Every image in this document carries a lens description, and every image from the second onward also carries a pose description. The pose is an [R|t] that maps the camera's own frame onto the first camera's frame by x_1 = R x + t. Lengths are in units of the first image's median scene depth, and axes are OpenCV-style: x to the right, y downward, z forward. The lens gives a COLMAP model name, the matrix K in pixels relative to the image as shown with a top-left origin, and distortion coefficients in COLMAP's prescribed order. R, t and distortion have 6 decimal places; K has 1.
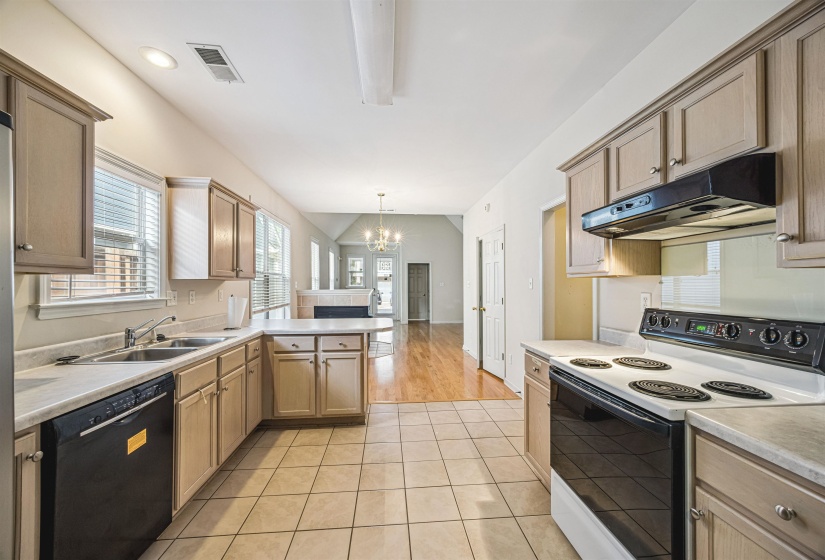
lens RADIAL K [[315.0, 0, 412.7], [0, 315.0, 283.0], [0, 0, 1]] dist [-0.000321, 0.000132]
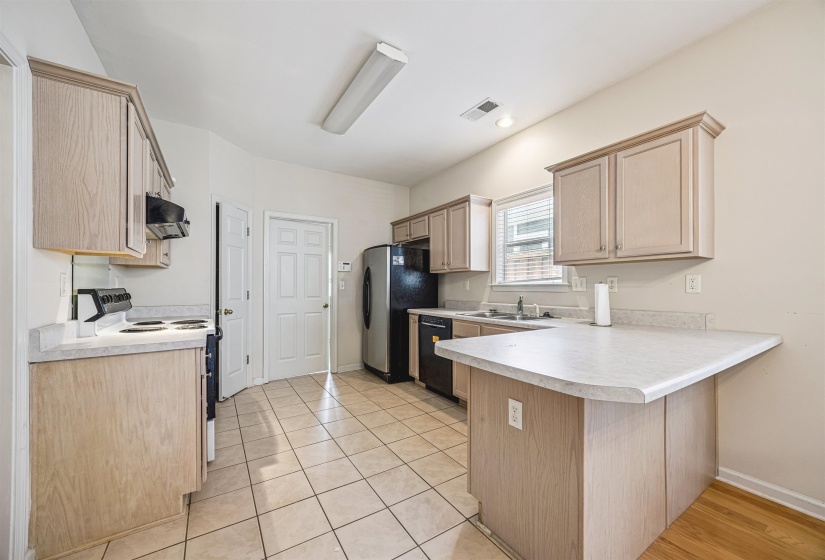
lens RADIAL K [[315.0, 0, 409.1], [0, 315.0, 285.9], [0, 0, 1]] dist [-0.000321, 0.000132]
pose [[-0.886807, -0.001444, -0.462137, 0.254321], [0.003350, 0.999949, -0.009553, 0.068077], [0.462127, -0.010019, -0.886757, 1.827557]]
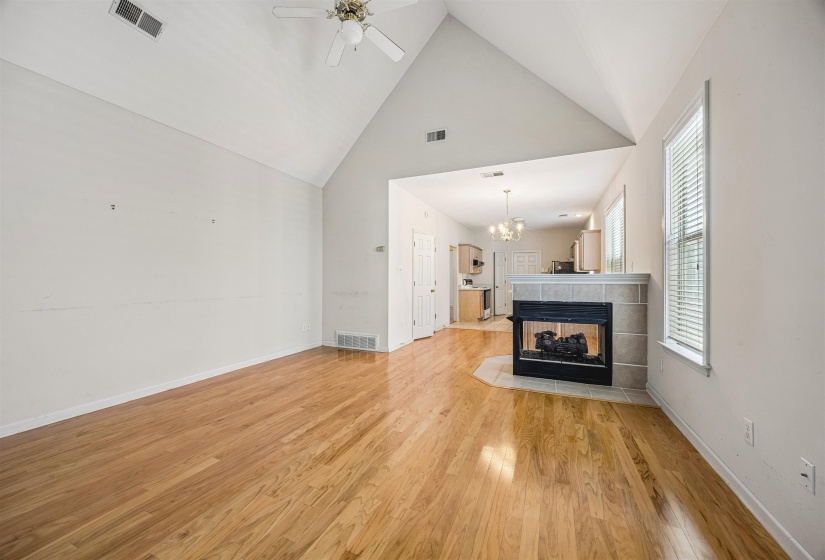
lens RADIAL K [[315.0, 0, 412.3], [0, 315.0, 278.6], [0, 0, 1]] dist [-0.000321, 0.000132]
pose [[-0.882892, 0.000457, 0.469576, -0.666801], [-0.004558, 0.999944, -0.009543, 0.099711], [-0.469554, -0.010566, -0.882840, 4.550490]]
